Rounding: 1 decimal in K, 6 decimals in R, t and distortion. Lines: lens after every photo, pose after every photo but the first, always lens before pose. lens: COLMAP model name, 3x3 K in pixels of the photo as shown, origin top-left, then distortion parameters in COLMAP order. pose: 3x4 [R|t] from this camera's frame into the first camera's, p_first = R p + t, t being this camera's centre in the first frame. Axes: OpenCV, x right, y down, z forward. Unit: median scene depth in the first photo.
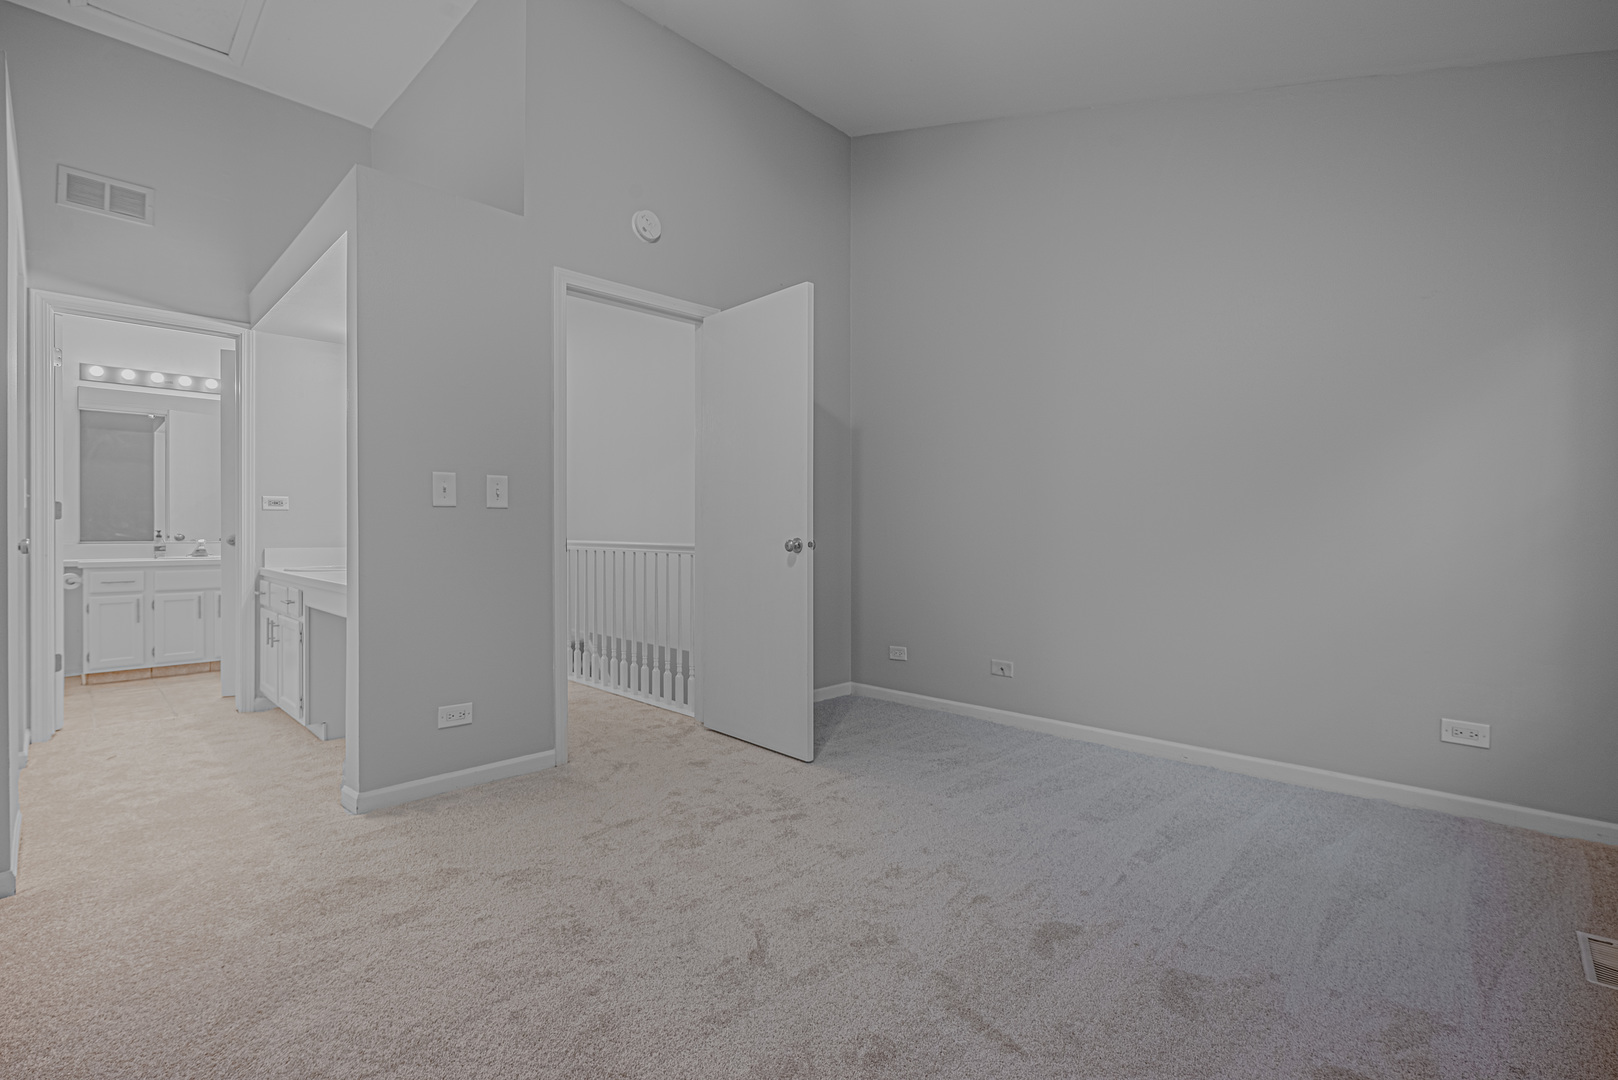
lens RADIAL K [[723.7, 0, 810.0], [0, 723.7, 532.8], [0, 0, 1]] dist [-0.000287, -0.000170]
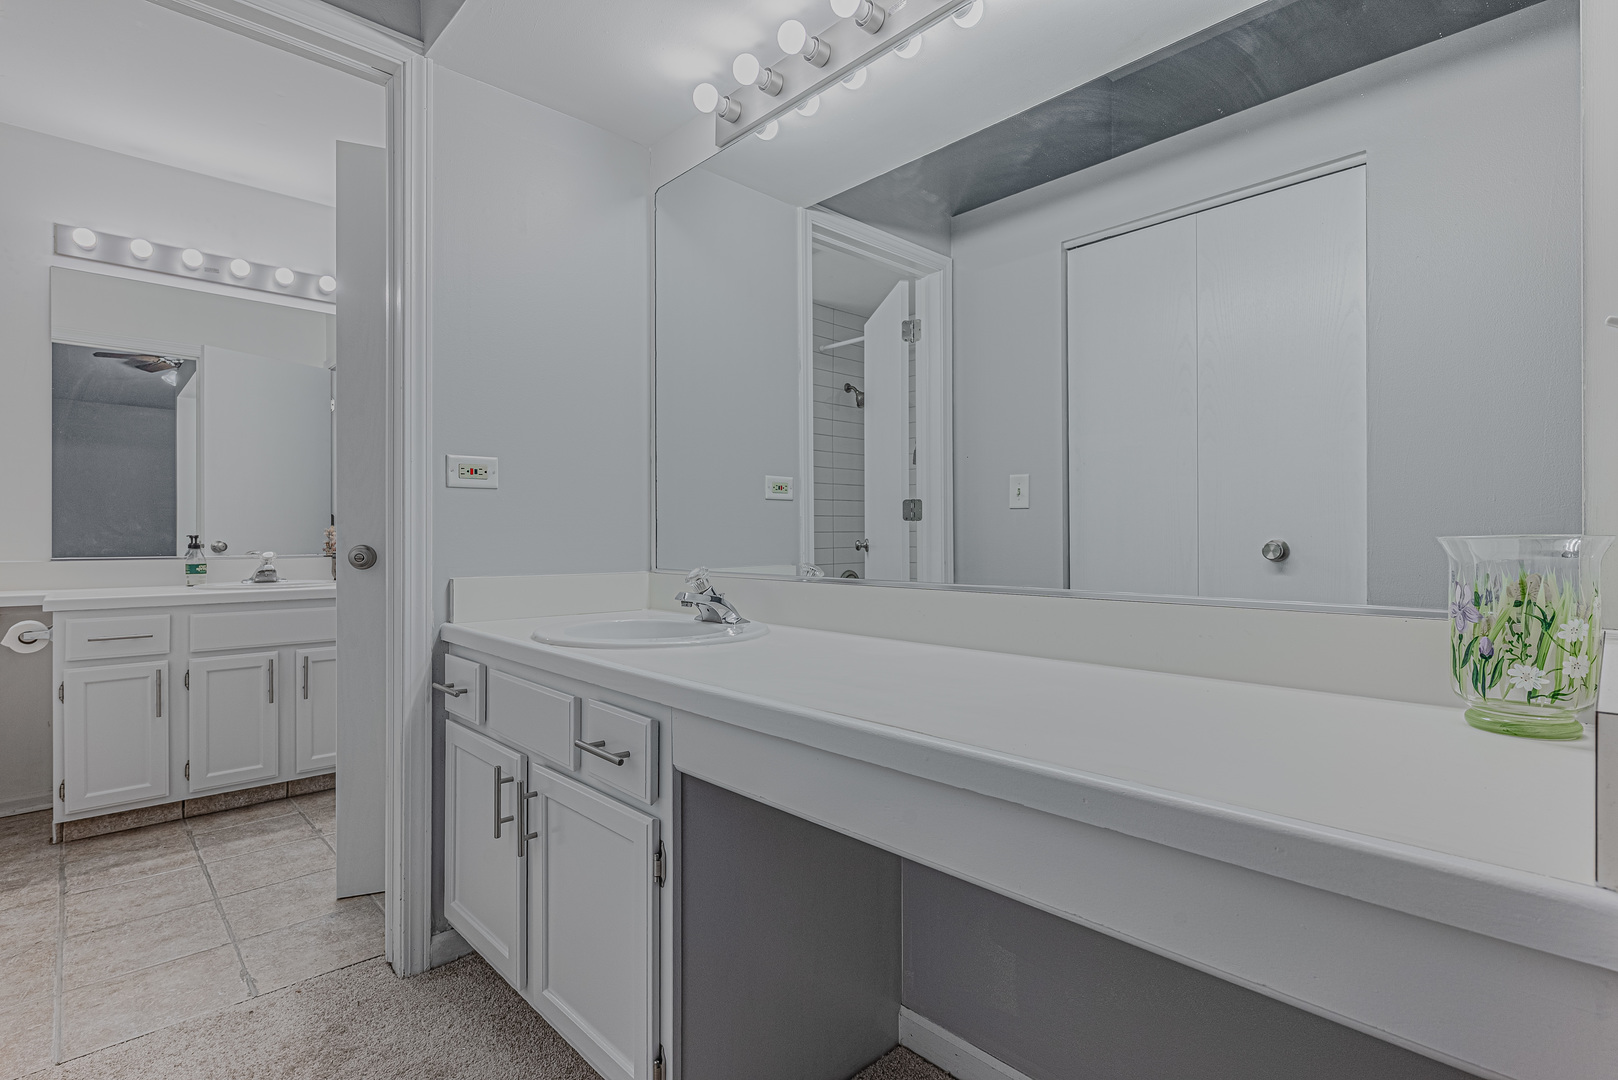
lens RADIAL K [[768.2, 0, 809.0], [0, 768.2, 540.0], [0, 0, 1]] dist [-0.001164, -0.000878]
pose [[0.999260, 0.002097, -0.038408, -0.450996], [-0.002100, 0.999998, -0.000014, -0.000809], [0.038408, 0.000094, 0.999262, 0.478242]]
